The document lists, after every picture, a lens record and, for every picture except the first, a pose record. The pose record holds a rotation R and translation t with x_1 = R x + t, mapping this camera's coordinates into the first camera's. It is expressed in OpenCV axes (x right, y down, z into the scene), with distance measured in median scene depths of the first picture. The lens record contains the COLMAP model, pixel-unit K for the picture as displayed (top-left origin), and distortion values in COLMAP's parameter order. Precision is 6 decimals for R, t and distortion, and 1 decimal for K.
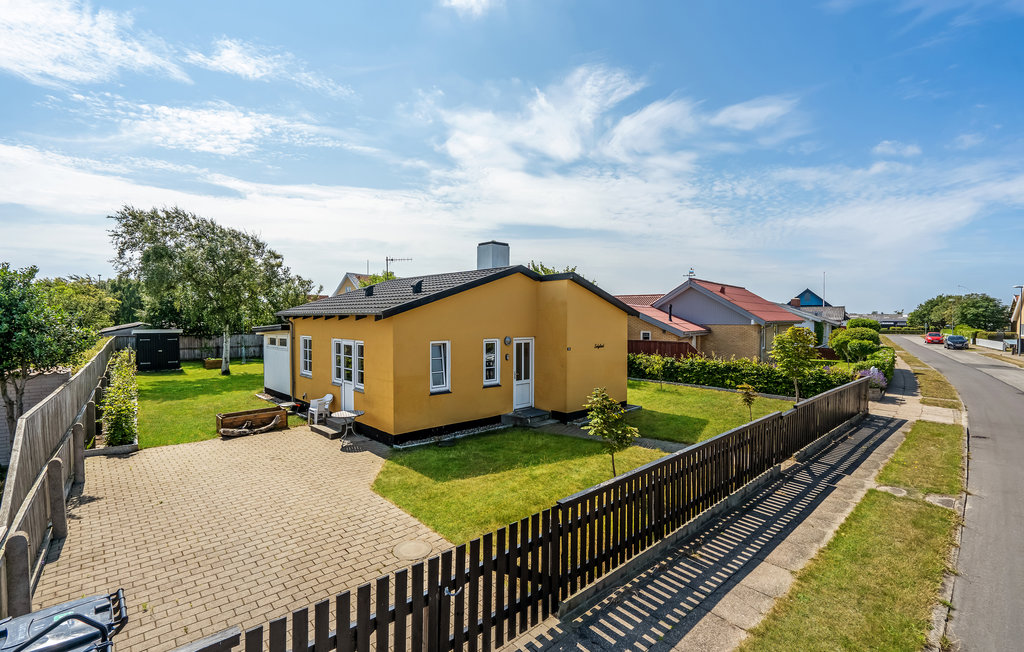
lens RADIAL K [[463.4, 0, 512.0], [0, 463.4, 326.0], [0, 0, 1]] dist [-0.001913, -0.000308]
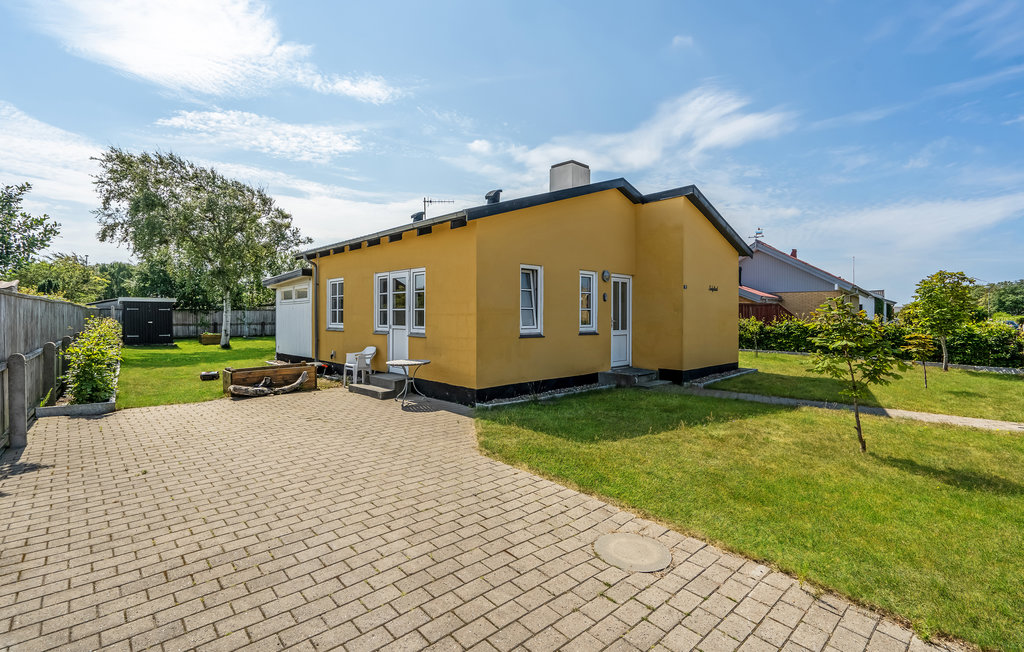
lens RADIAL K [[469.8, 0, 511.8], [0, 469.8, 315.6], [0, 0, 1]] dist [-0.001287, -0.000057]
pose [[0.999989, 0.001563, 0.004423, -0.170903], [-0.001493, 0.999877, -0.015596, 0.111784], [-0.004447, 0.015589, 0.999869, 0.231446]]
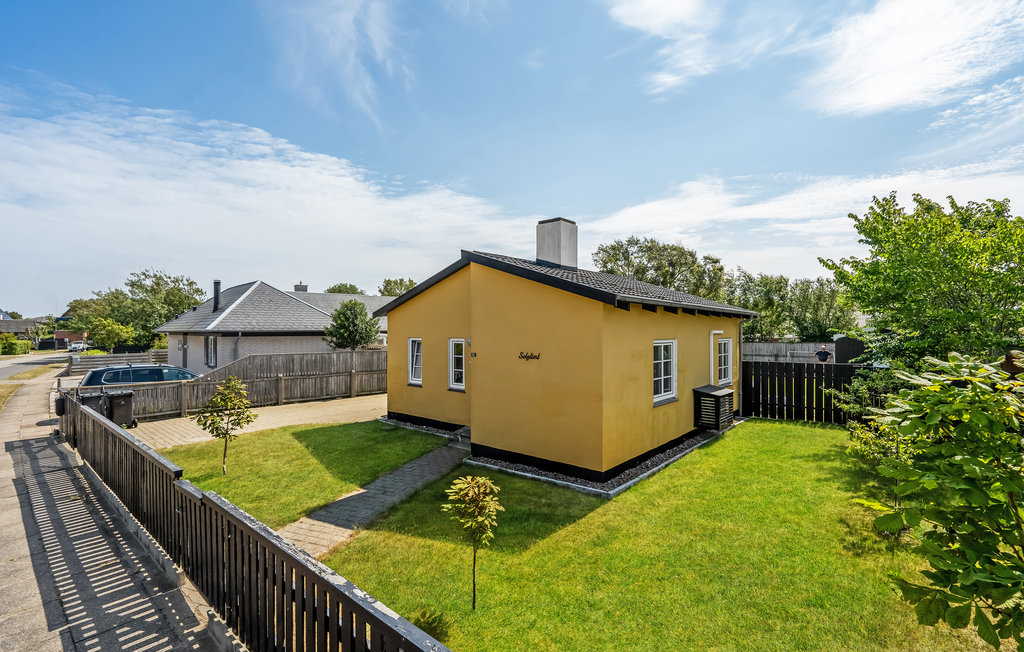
lens RADIAL K [[463.4, 0, 512.0], [0, 463.4, 326.0], [0, 0, 1]] dist [-0.001913, -0.000308]
pose [[0.105064, -0.012898, -0.994382, 0.877351], [-0.012962, 0.999813, -0.014338, 0.013865], [0.994381, 0.014395, 0.104877, 1.006565]]
